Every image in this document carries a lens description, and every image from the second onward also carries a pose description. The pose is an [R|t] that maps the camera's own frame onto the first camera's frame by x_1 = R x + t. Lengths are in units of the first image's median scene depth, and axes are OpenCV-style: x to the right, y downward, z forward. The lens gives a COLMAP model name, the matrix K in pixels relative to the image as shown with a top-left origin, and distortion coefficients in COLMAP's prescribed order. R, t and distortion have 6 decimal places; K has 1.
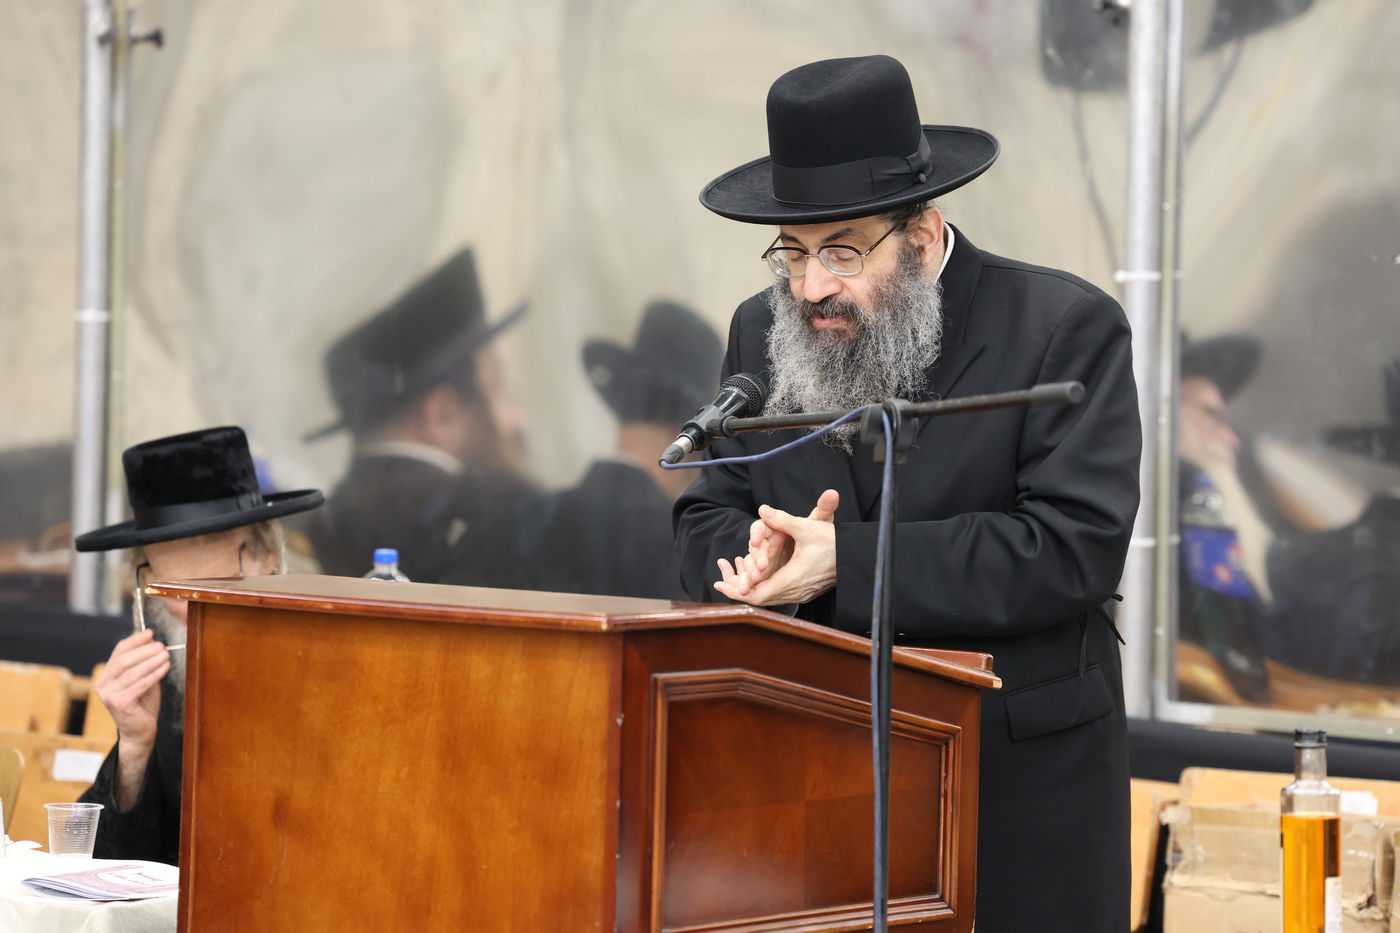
lens RADIAL K [[5270.8, 0, 700.0], [0, 5270.8, 466.5], [0, 0, 1]] dist [0.538186, 3.885121]
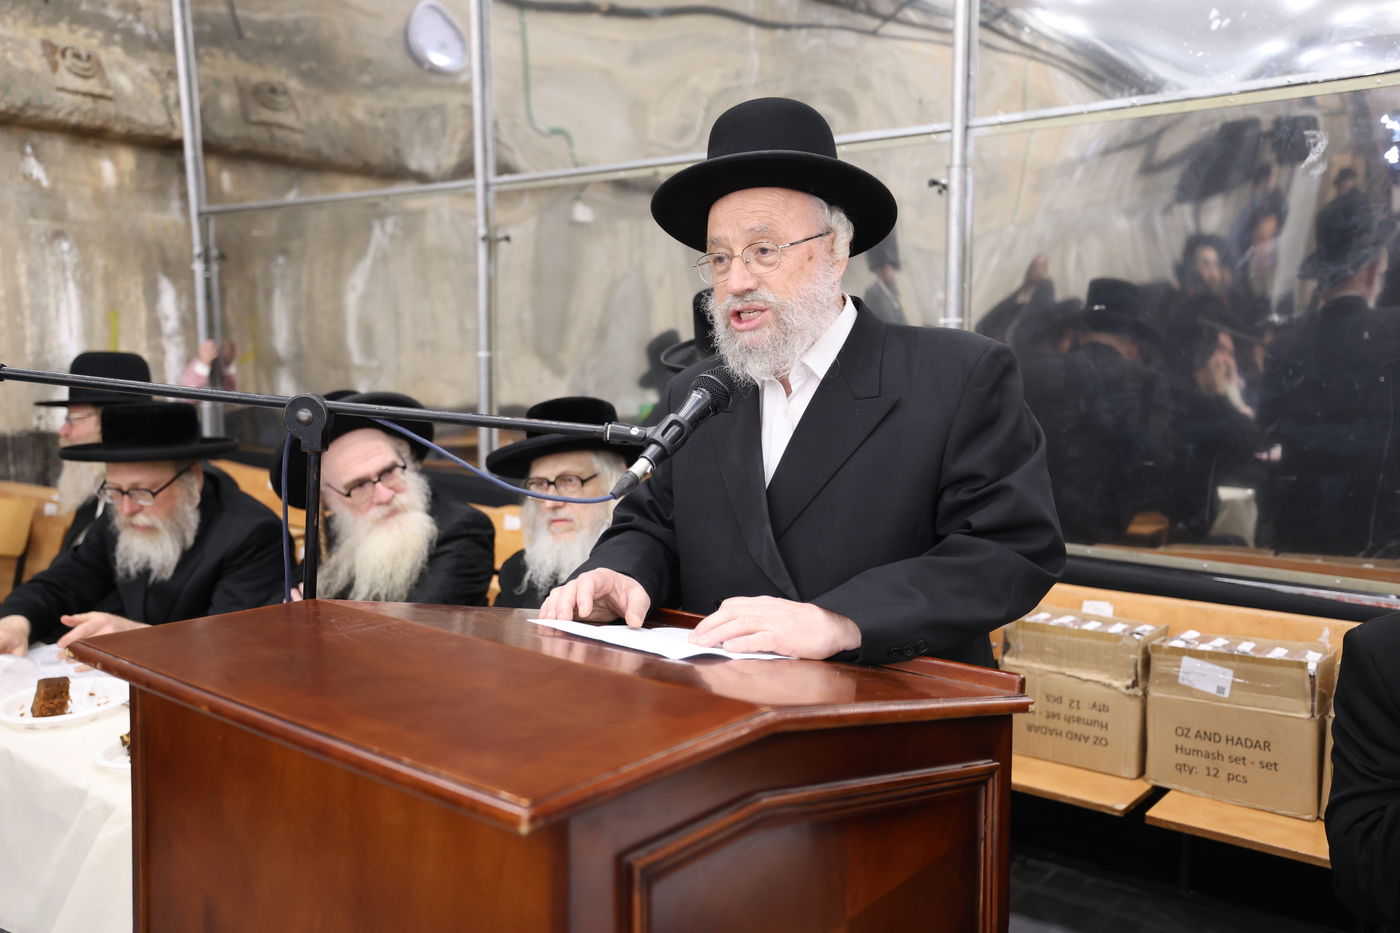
lens RADIAL K [[1122.9, 0, 700.0], [0, 1122.9, 466.5], [0, 0, 1]] dist [0.002582, 0.003004]
pose [[0.999038, -0.016982, -0.040422, 0.006269], [0.019686, 0.997528, 0.067456, -0.016754], [0.039176, -0.068187, 0.996903, 0.831344]]
